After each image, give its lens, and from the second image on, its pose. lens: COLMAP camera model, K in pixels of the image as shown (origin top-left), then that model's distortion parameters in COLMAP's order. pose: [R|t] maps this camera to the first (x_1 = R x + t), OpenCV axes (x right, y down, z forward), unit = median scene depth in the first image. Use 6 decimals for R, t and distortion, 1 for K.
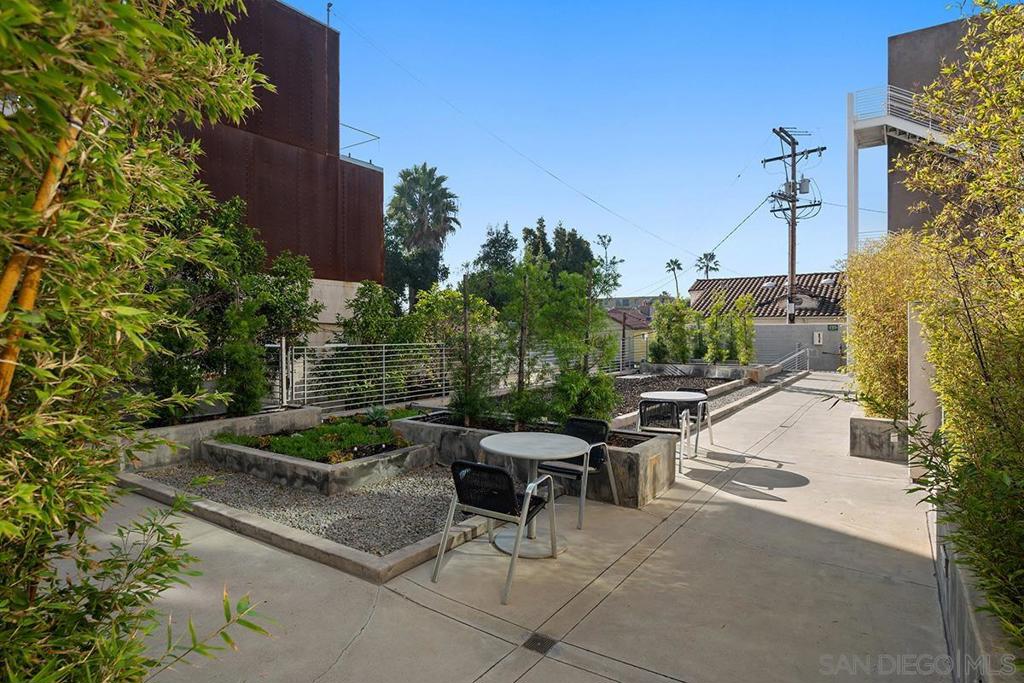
lens RADIAL K [[549.5, 0, 518.8], [0, 549.5, 322.1], [0, 0, 1]] dist [0.024945, -0.000364]
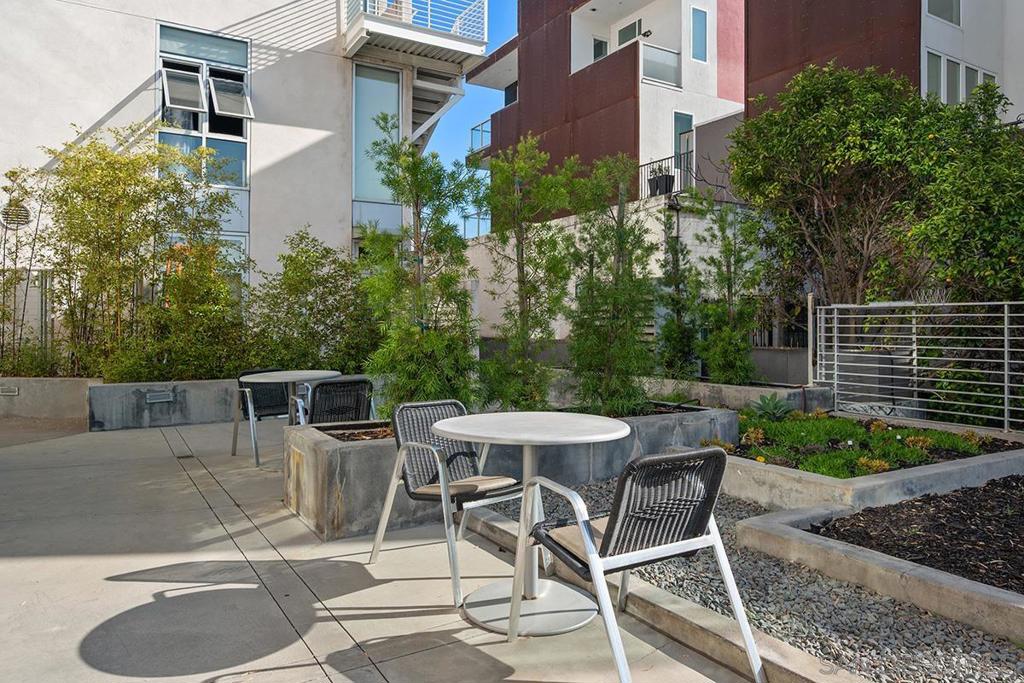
lens RADIAL K [[687.3, 0, 492.2], [0, 687.3, 314.1], [0, 0, 1]] dist [-0.005457, -0.000144]
pose [[-0.417739, 0.001148, -0.908566, 0.853419], [0.012998, 0.999904, -0.004712, 0.085661], [0.908474, -0.013778, -0.417714, 1.494608]]
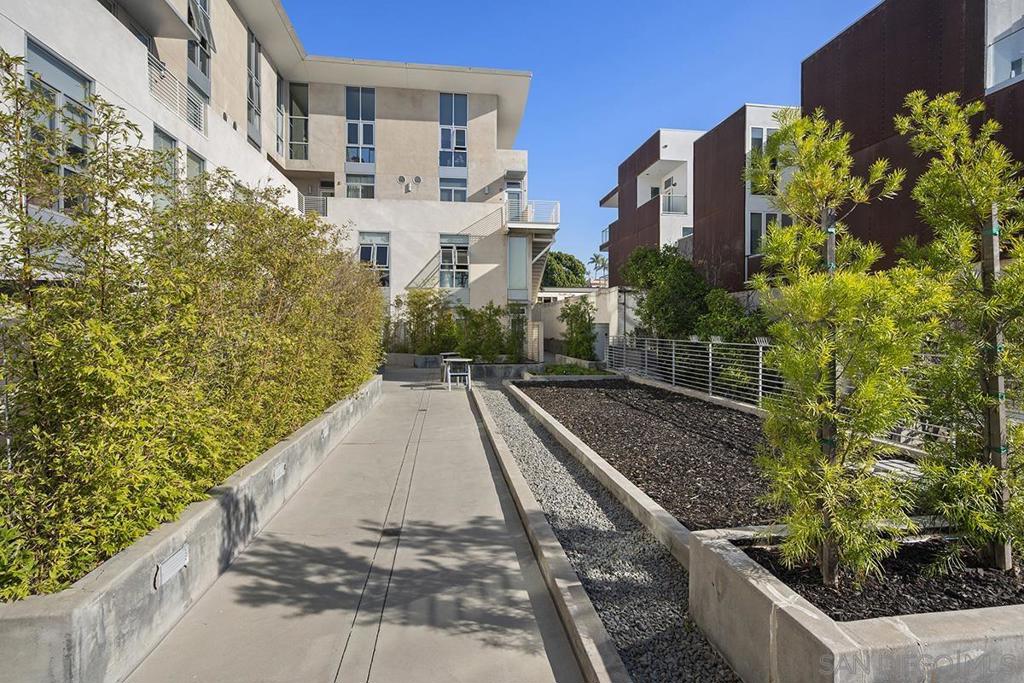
lens RADIAL K [[473.6, 0, 507.3], [0, 473.6, 330.5], [0, 0, 1]] dist [-0.000180, 0.000043]
pose [[-0.740703, 0.019461, -0.671551, 1.678160], [0.017843, 0.999798, 0.009293, 0.013203], [0.671596, -0.005099, -0.740900, 3.048192]]
